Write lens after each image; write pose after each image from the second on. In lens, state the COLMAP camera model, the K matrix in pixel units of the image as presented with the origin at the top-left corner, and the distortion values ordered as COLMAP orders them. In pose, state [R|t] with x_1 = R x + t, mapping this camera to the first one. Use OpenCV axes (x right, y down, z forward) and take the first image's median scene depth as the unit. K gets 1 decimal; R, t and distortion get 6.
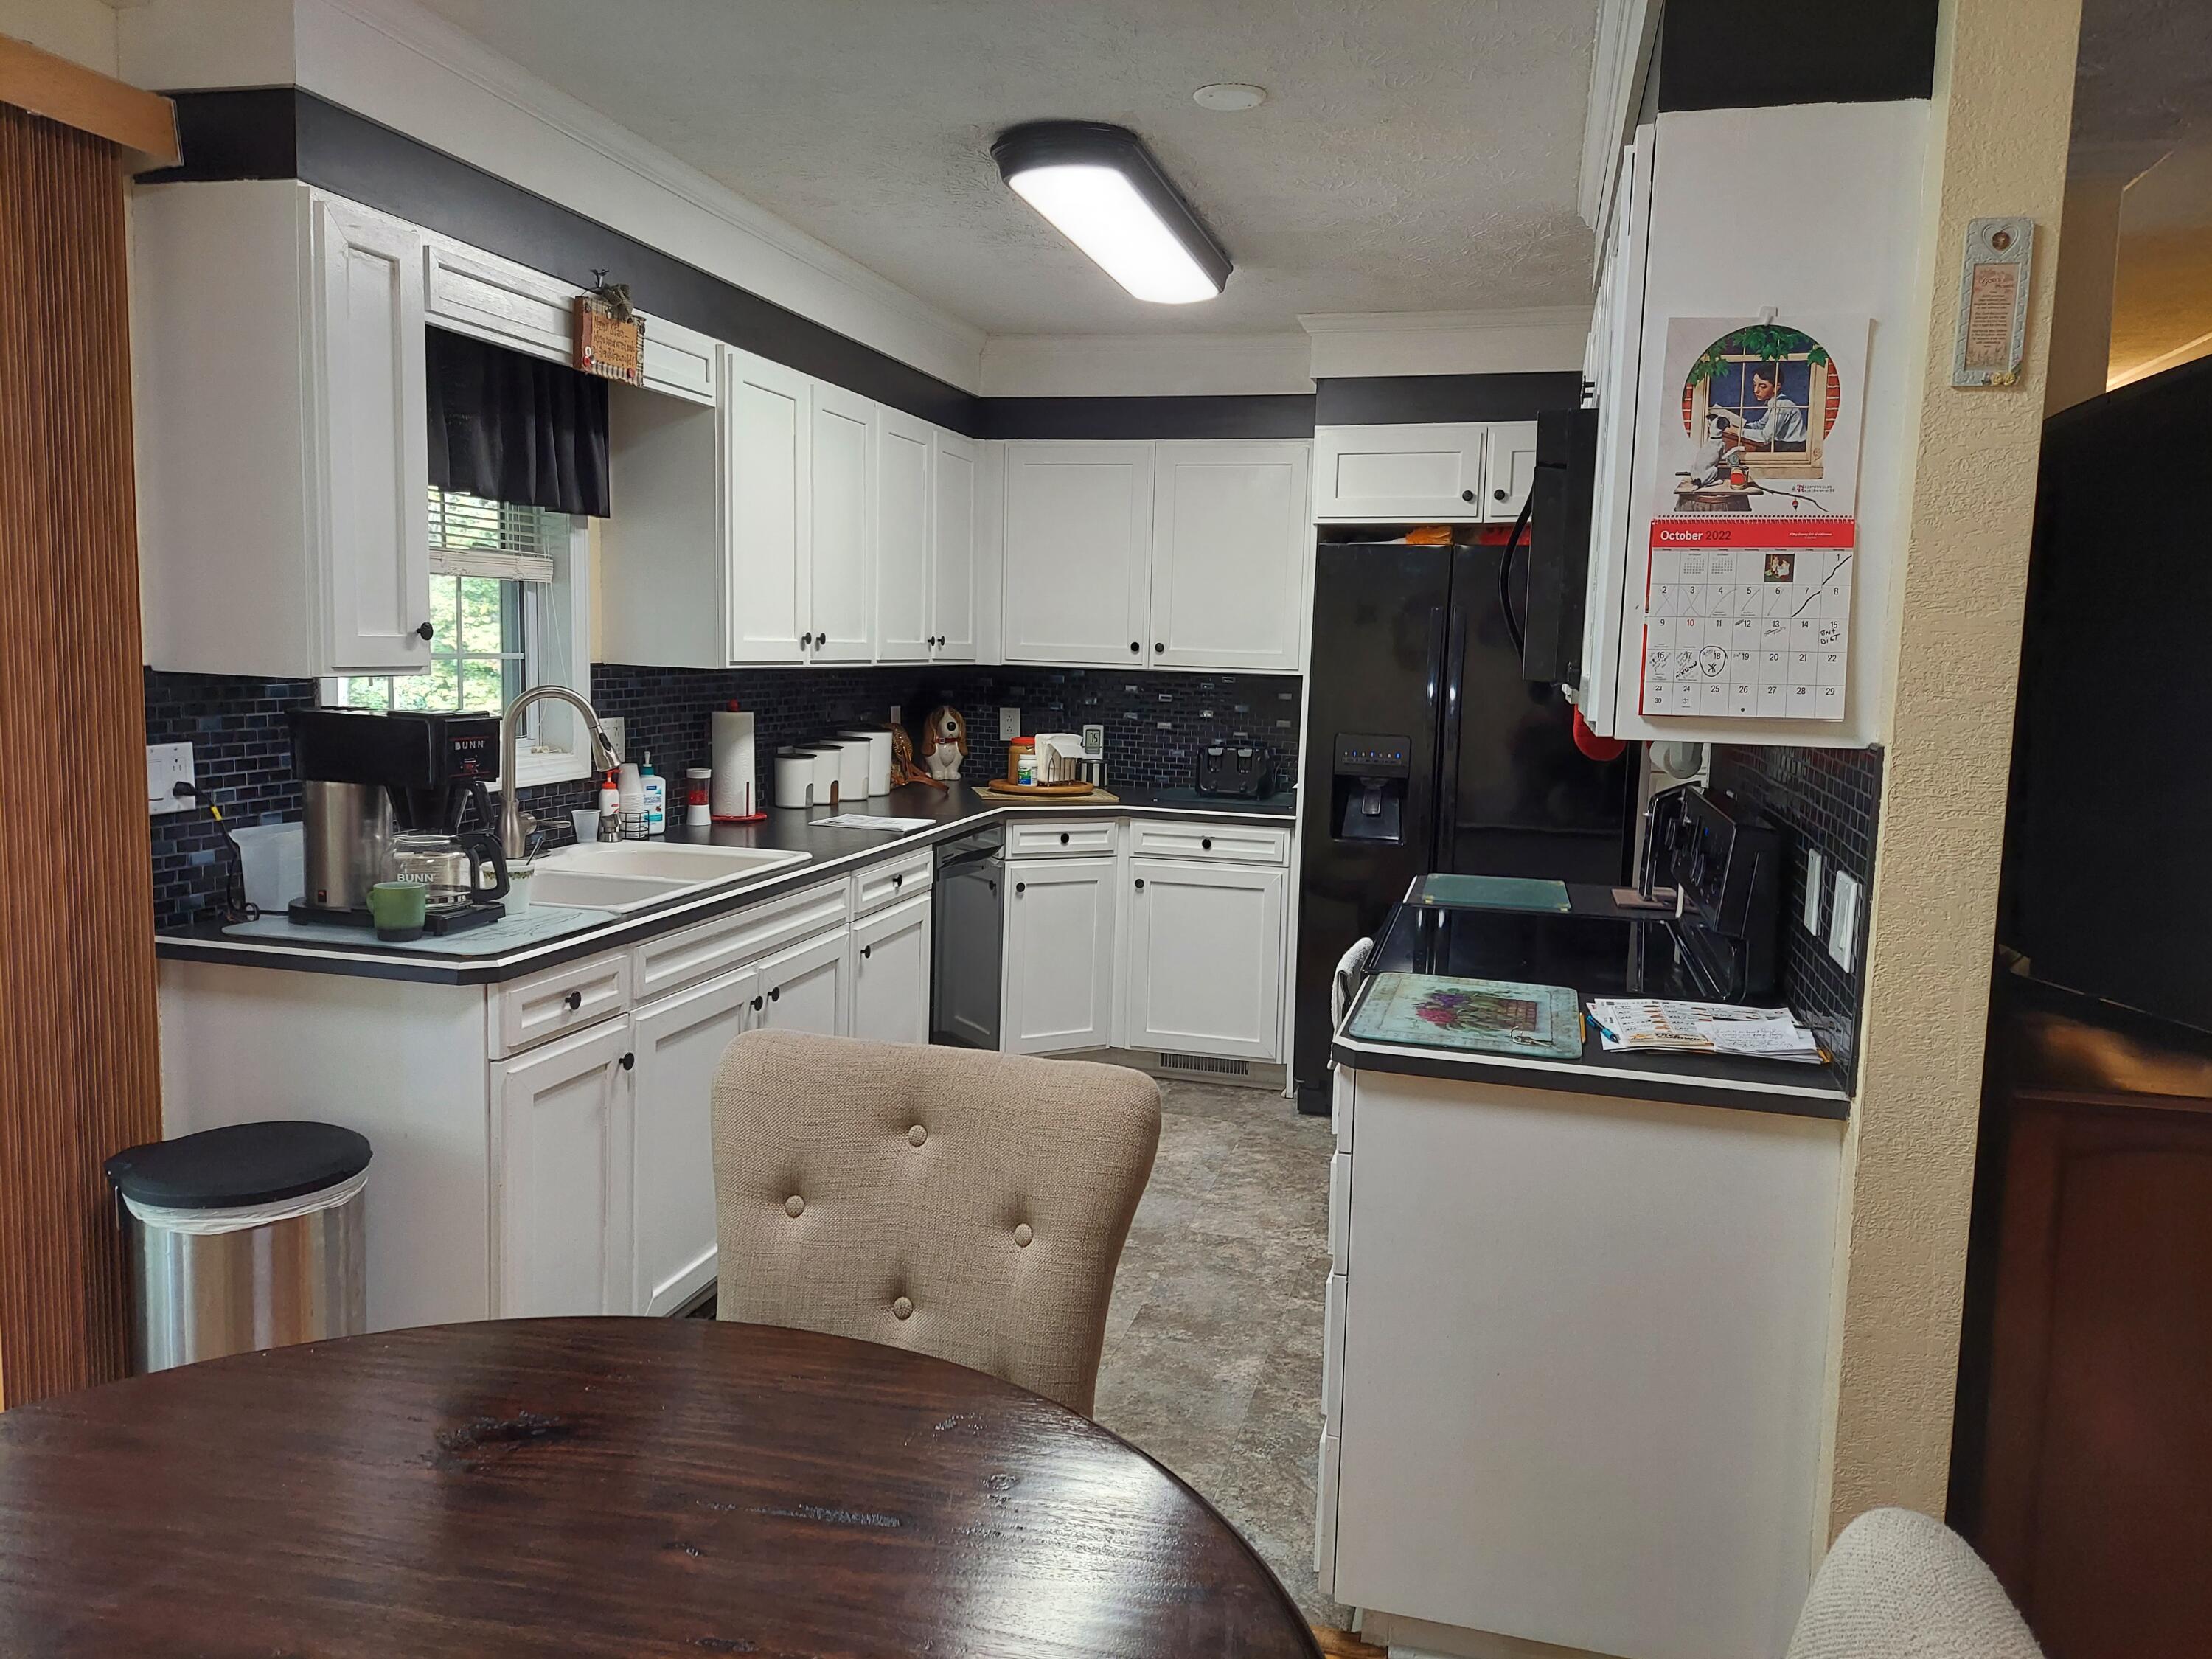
lens RADIAL K [[1623.8, 0, 1097.1], [0, 1623.8, 819.5], [0, 0, 1]] dist [0.165024, -0.282459]
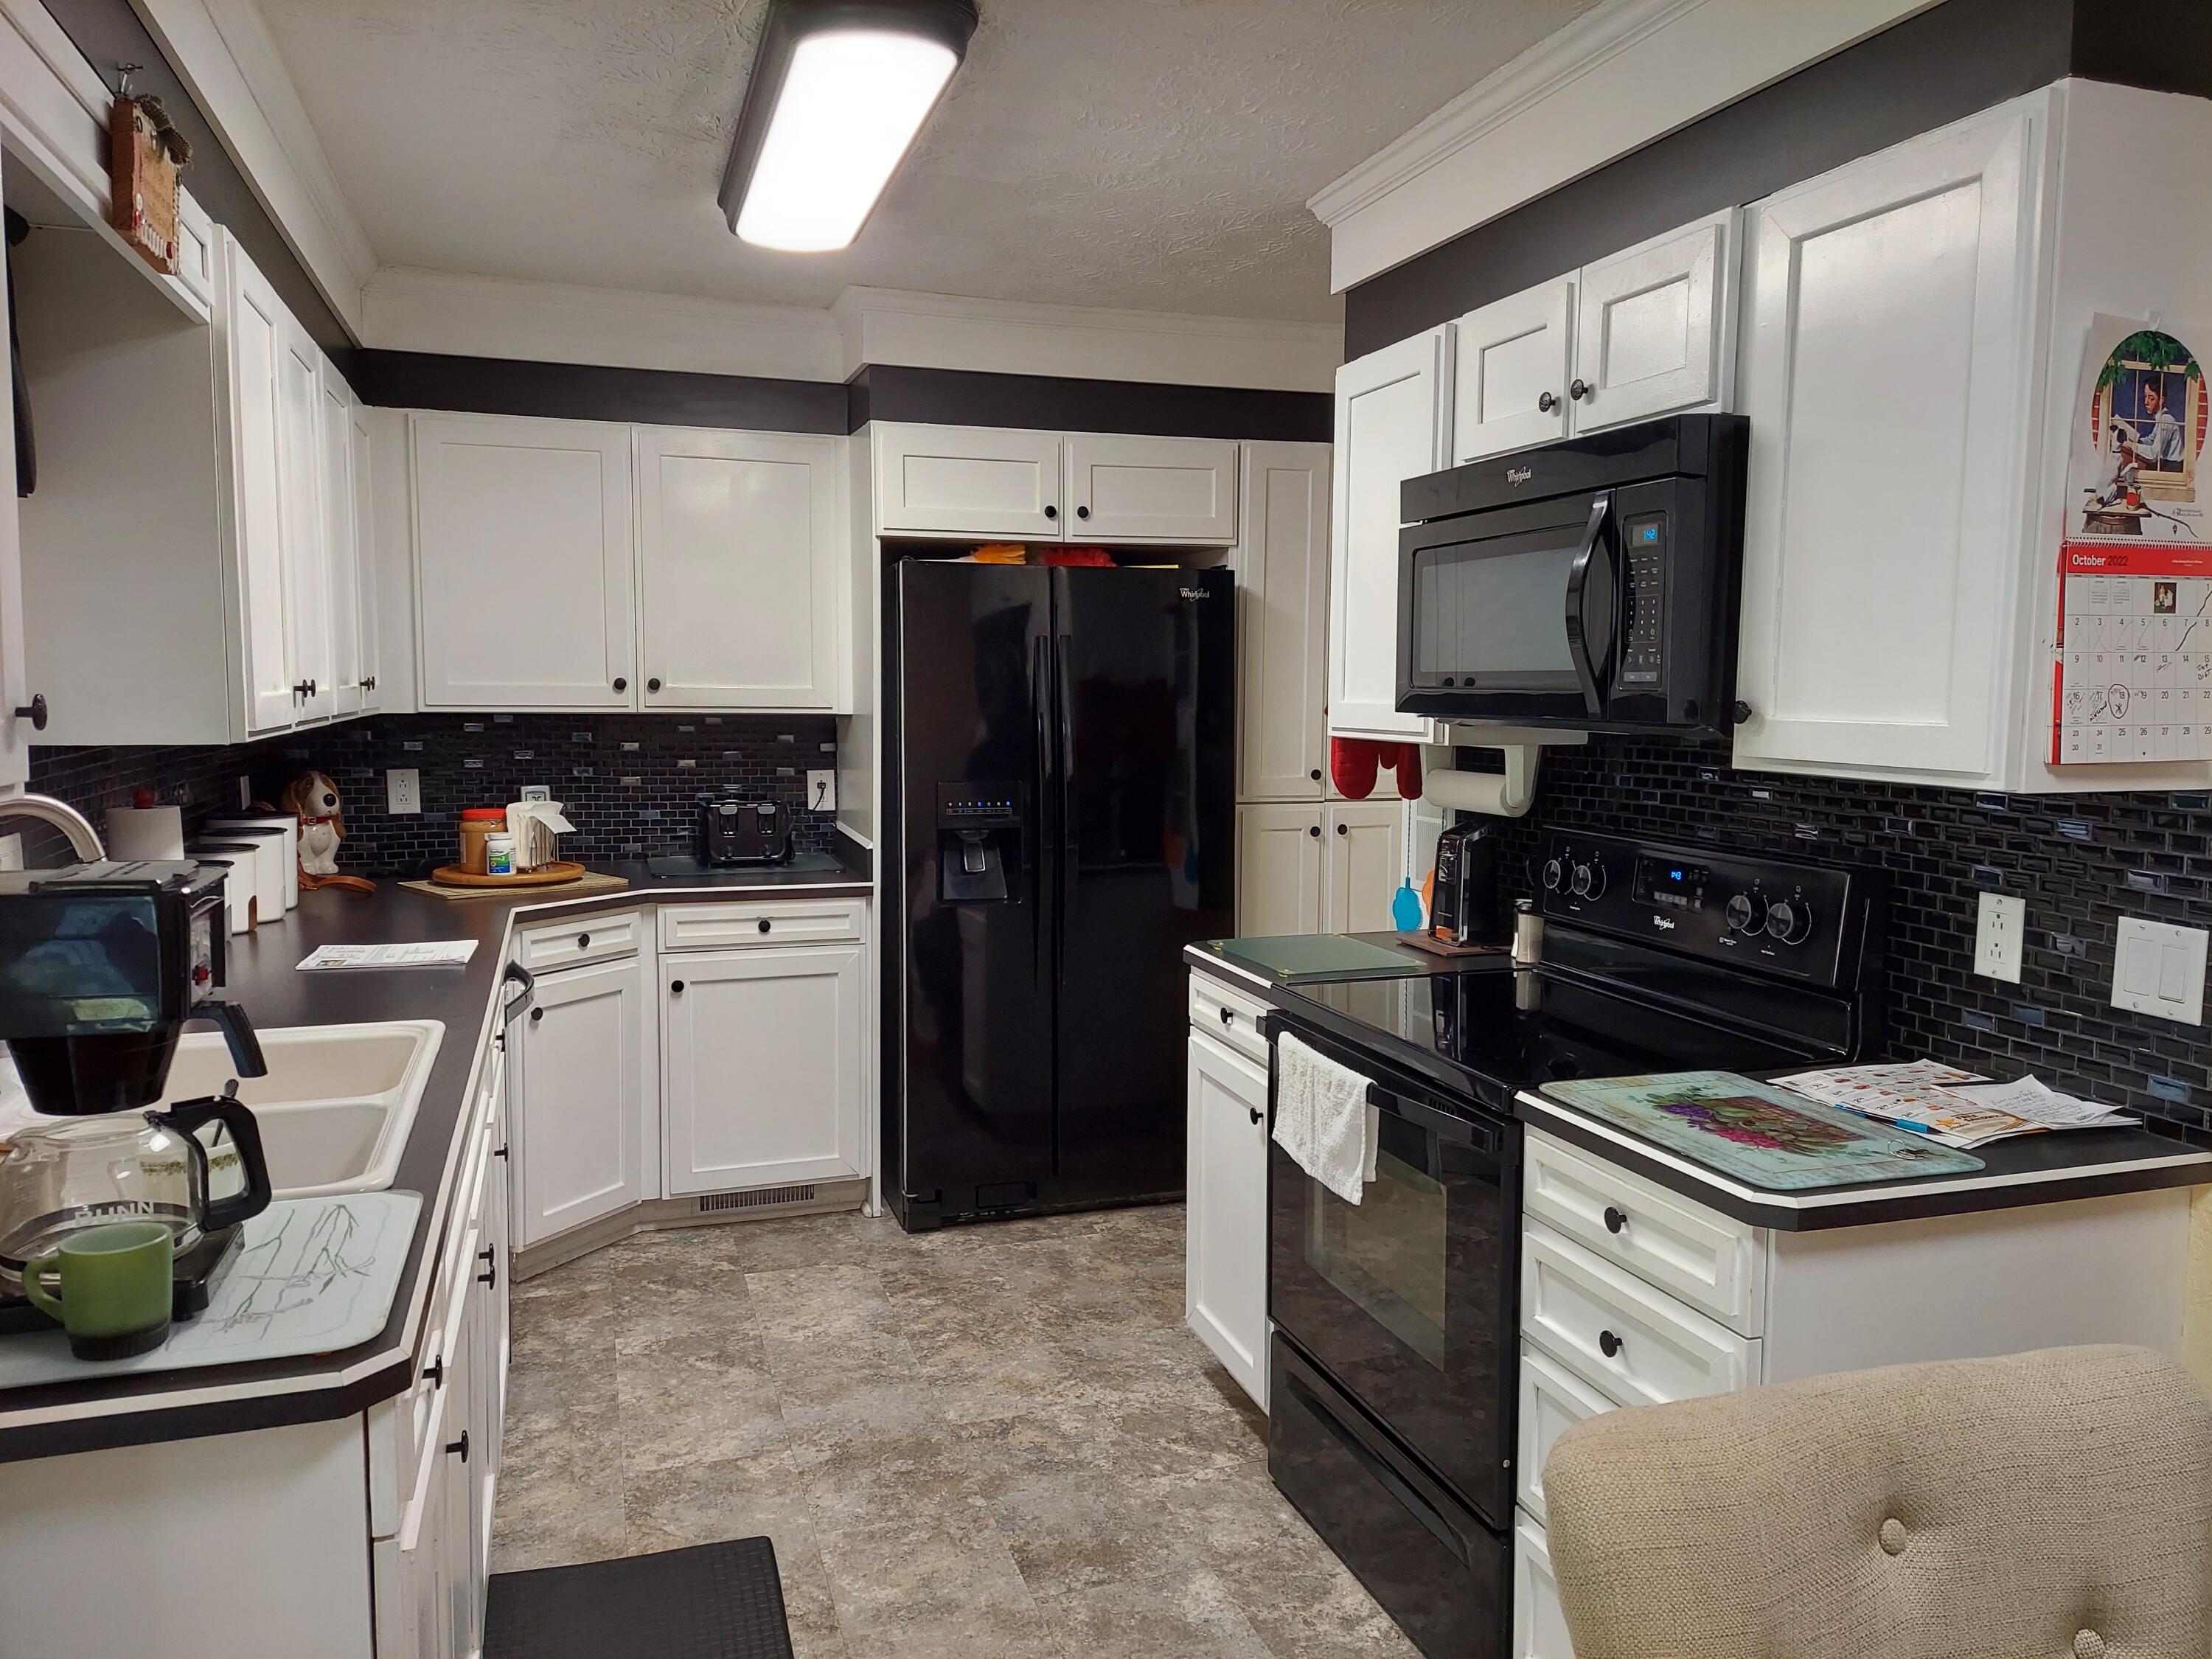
lens RADIAL K [[1623.9, 0, 1140.1], [0, 1623.9, 819.4], [0, 0, 1]] dist [0.096181, -0.101070]
pose [[0.825370, -0.072622, 0.559902, -0.299626], [0.078605, 0.996816, 0.013417, -0.044923], [-0.559093, 0.032937, 0.828450, 0.291472]]
